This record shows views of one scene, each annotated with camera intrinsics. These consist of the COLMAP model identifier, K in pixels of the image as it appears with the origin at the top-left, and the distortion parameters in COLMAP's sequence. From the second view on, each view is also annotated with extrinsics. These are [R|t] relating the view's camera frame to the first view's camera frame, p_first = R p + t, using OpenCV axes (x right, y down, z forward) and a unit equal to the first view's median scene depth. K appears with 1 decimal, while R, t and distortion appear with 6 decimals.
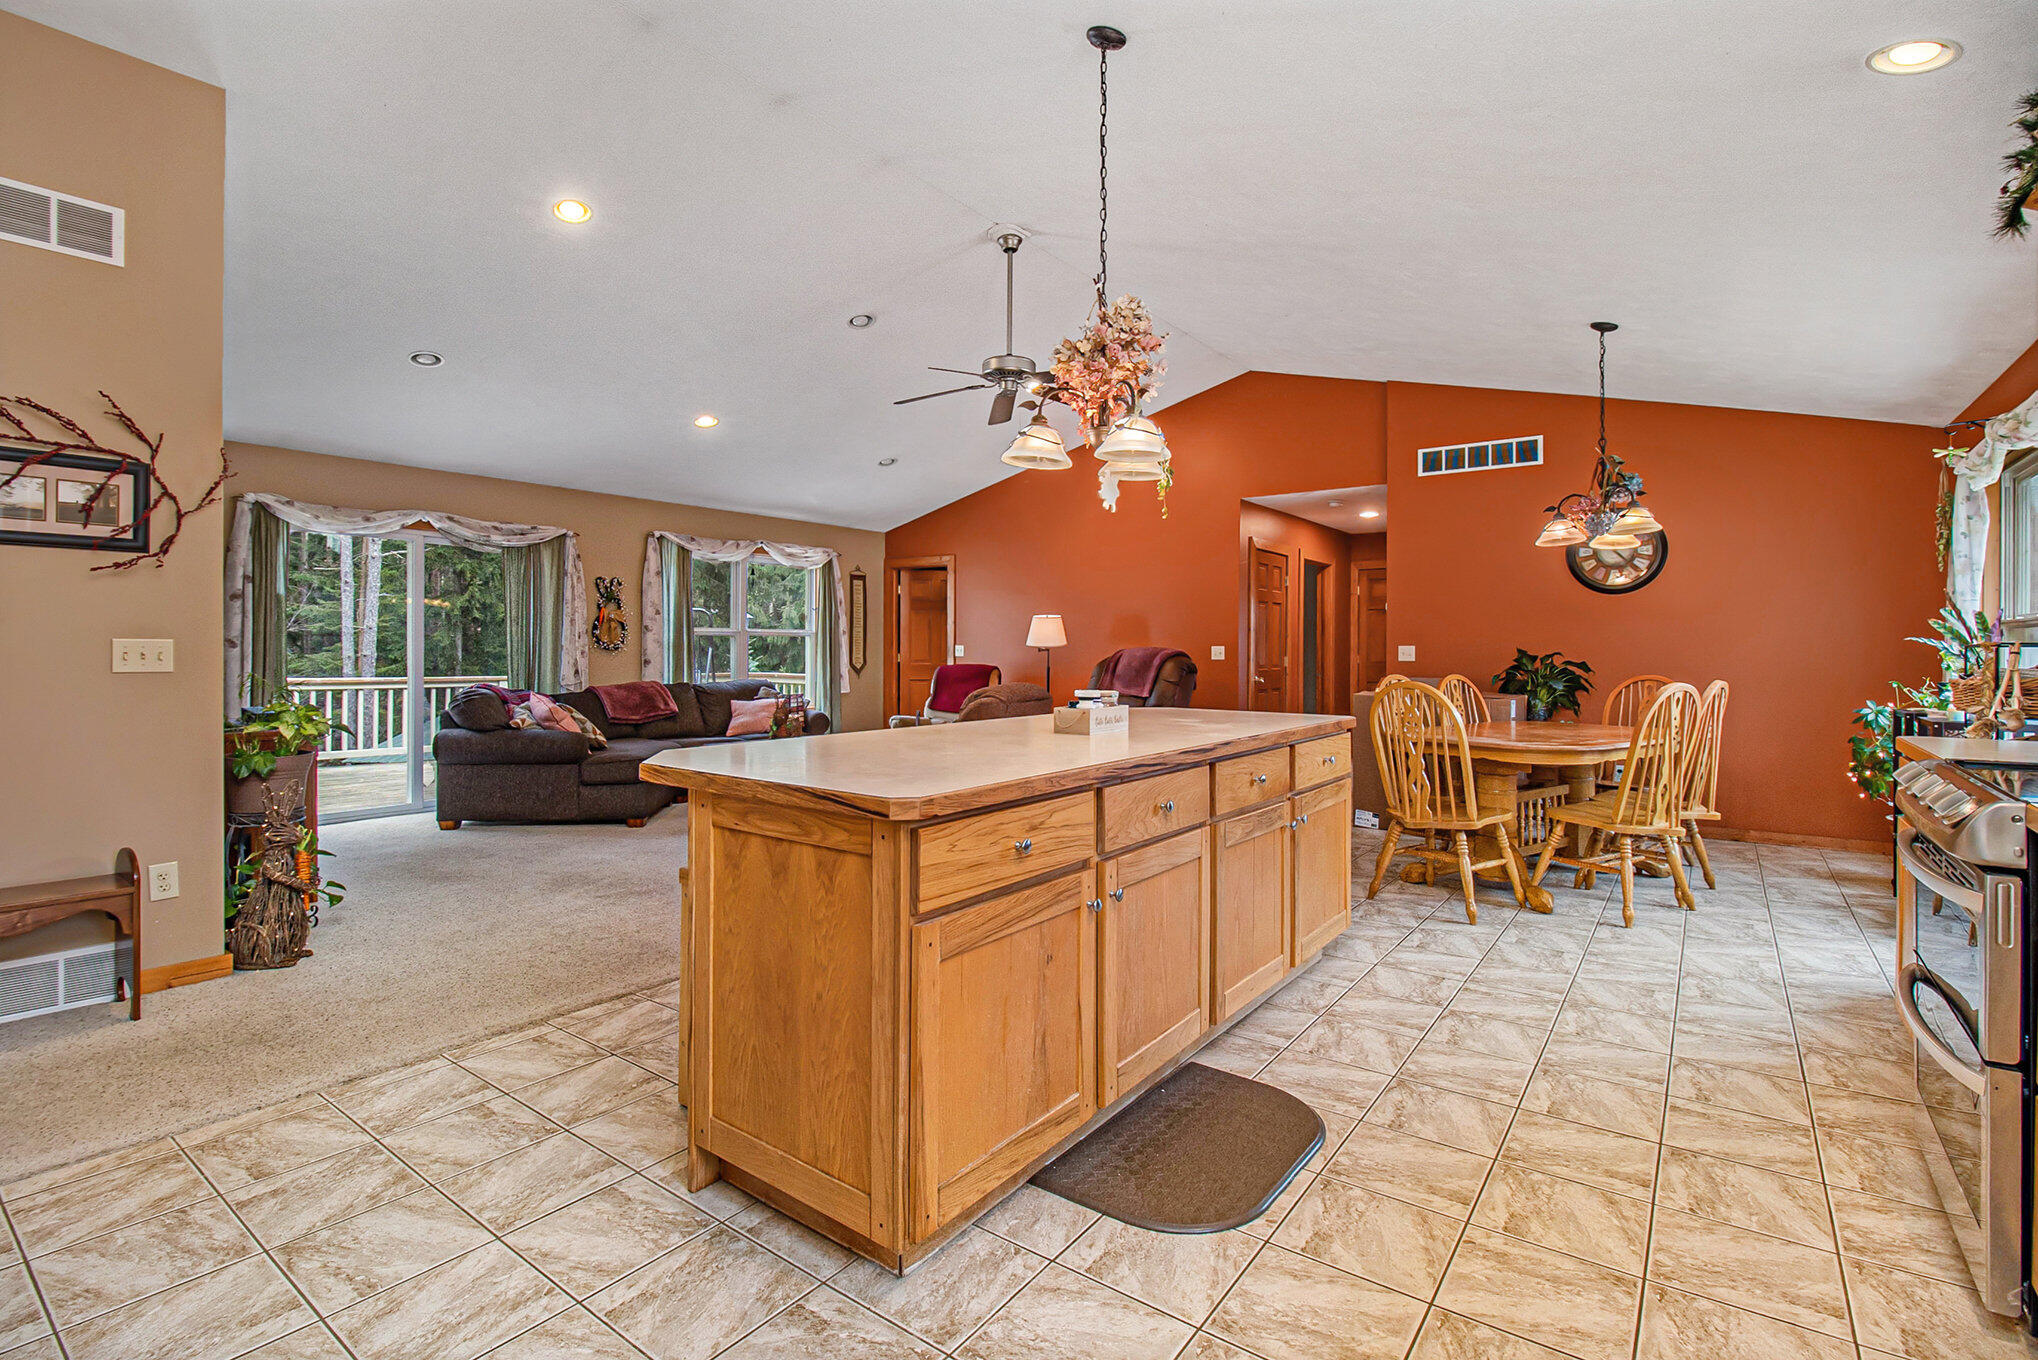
lens RADIAL K [[958.7, 0, 976.4], [0, 958.7, 649.9], [0, 0, 1]] dist [0.000319, -0.010749]
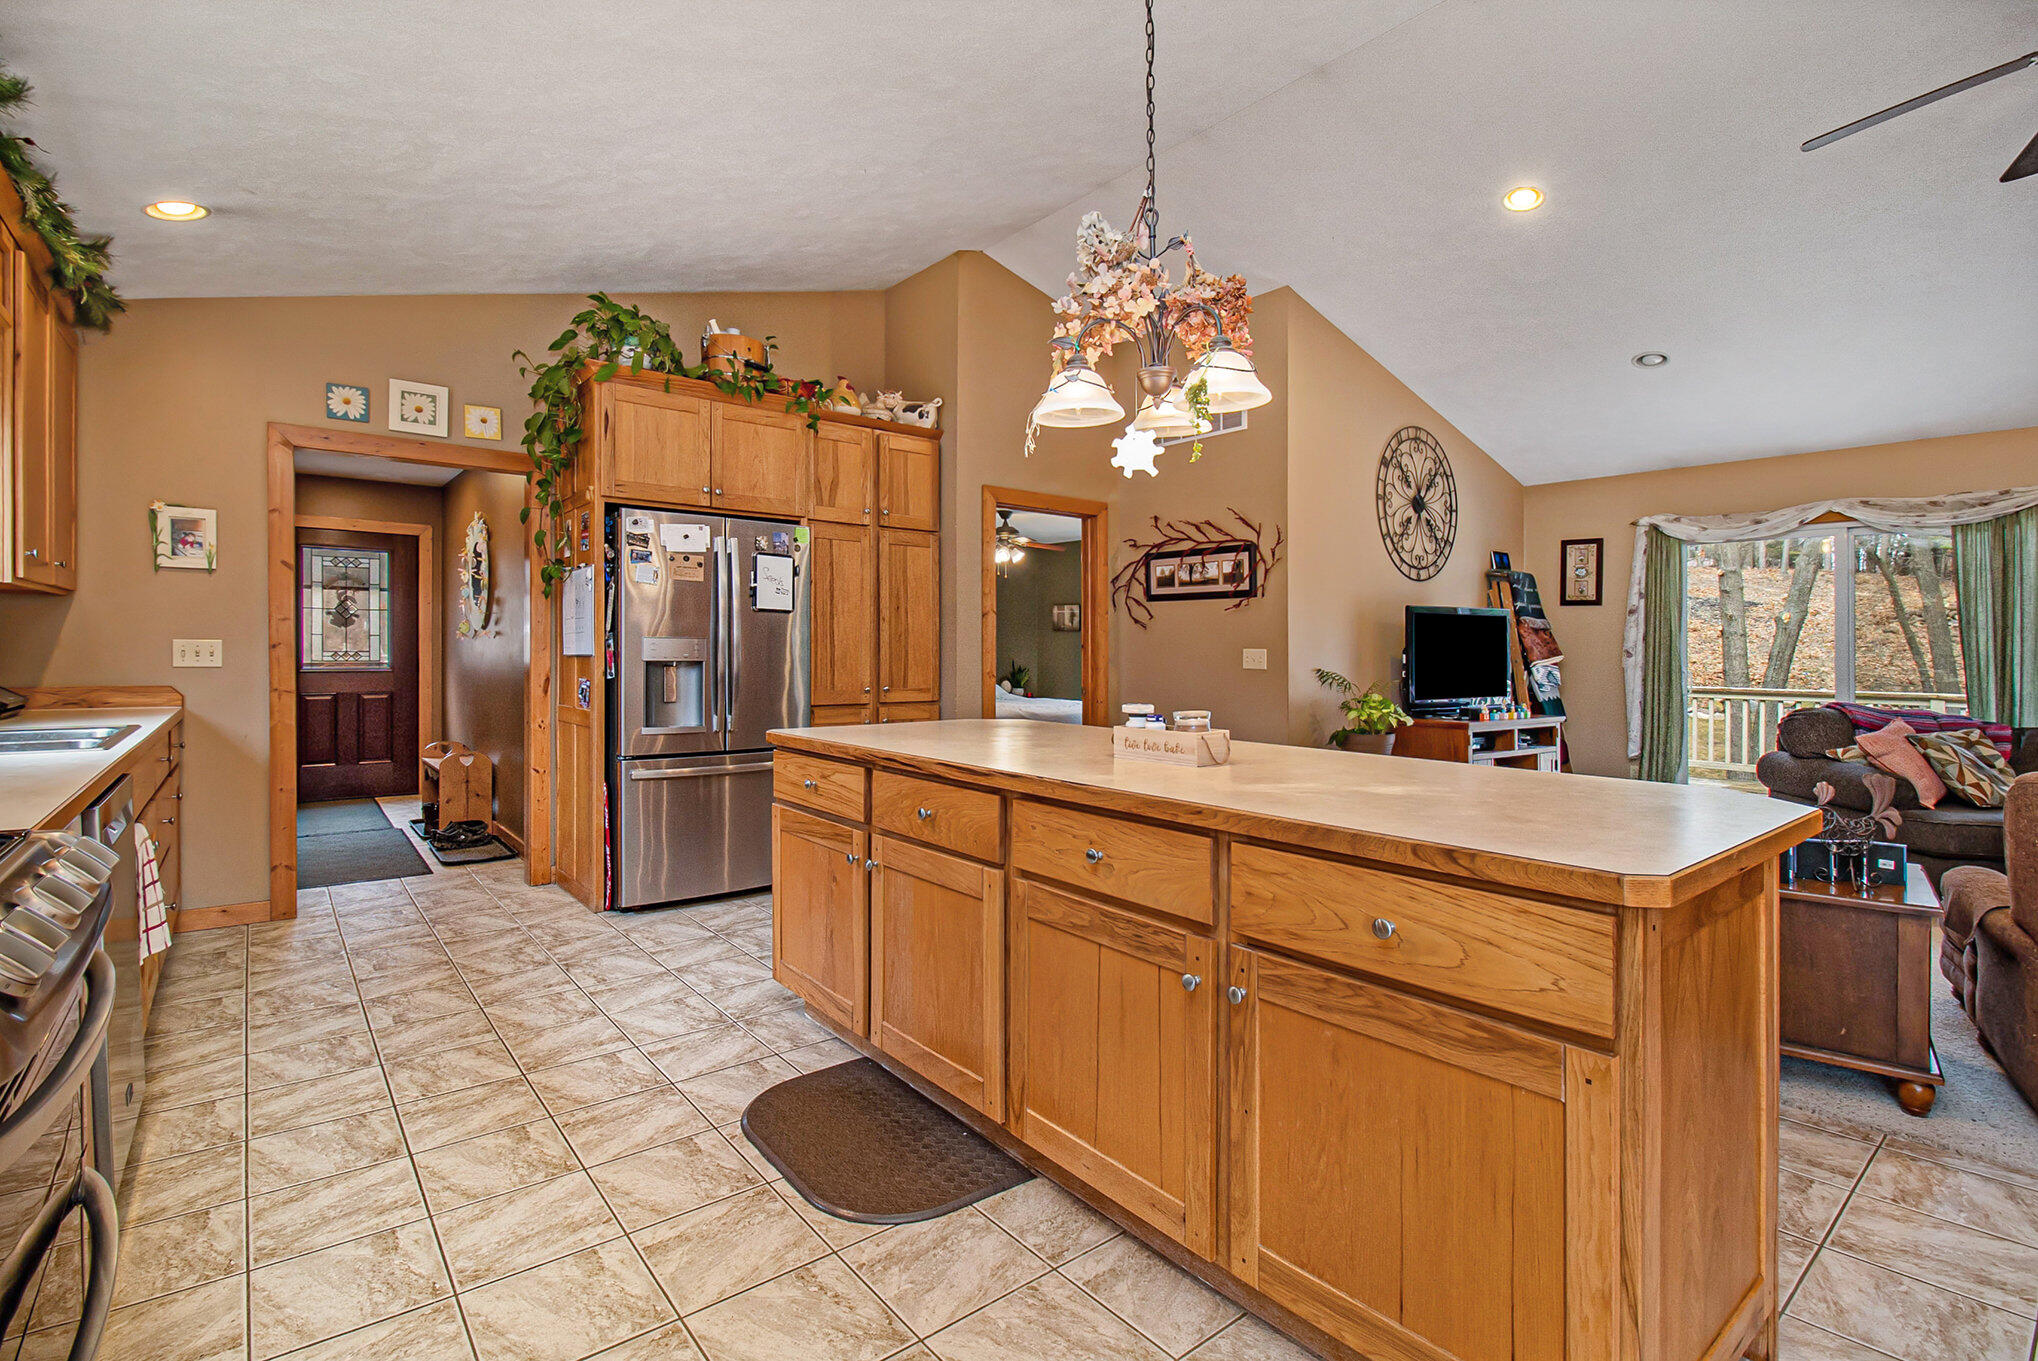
lens RADIAL K [[958.7, 0, 1020.8], [0, 958.7, 658.6], [0, 0, 1]] dist [0.000319, -0.010749]
pose [[-0.229489, 0.002689, -0.973308, 1.057216], [-0.011721, 0.999916, 0.005526, 0.001258], [0.973241, 0.012676, -0.229438, 1.240384]]
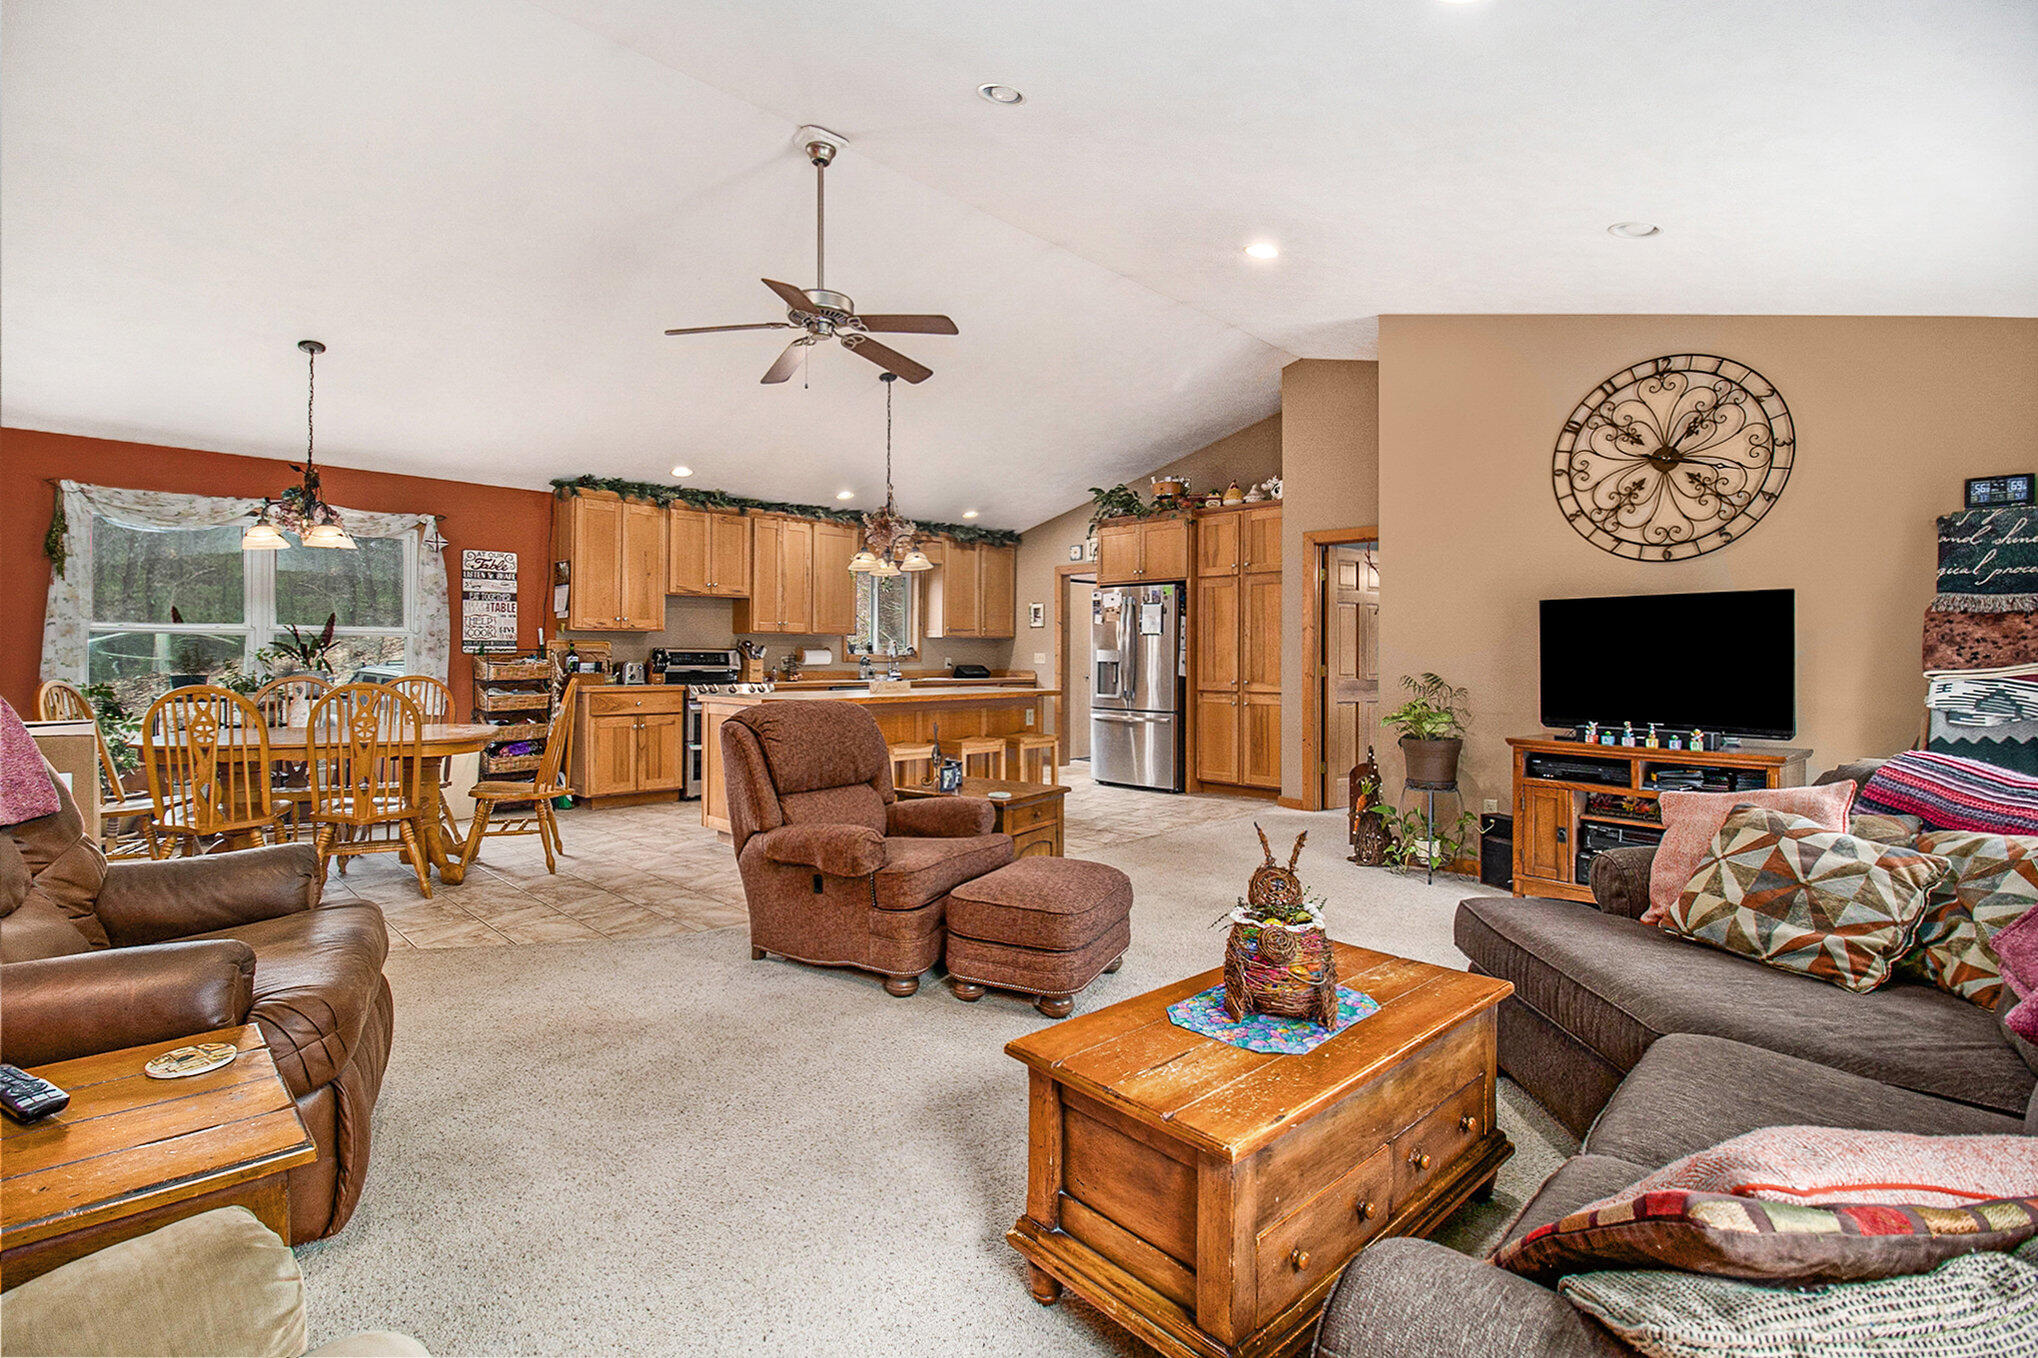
lens RADIAL K [[958.7, 0, 1018.8], [0, 958.7, 664.3], [0, 0, 1]] dist [0.000319, -0.010749]
pose [[-0.991306, -0.006265, 0.131424, -0.503620], [-0.004399, 0.999885, 0.014480, -0.018532], [-0.131499, 0.013776, -0.991221, 3.541457]]
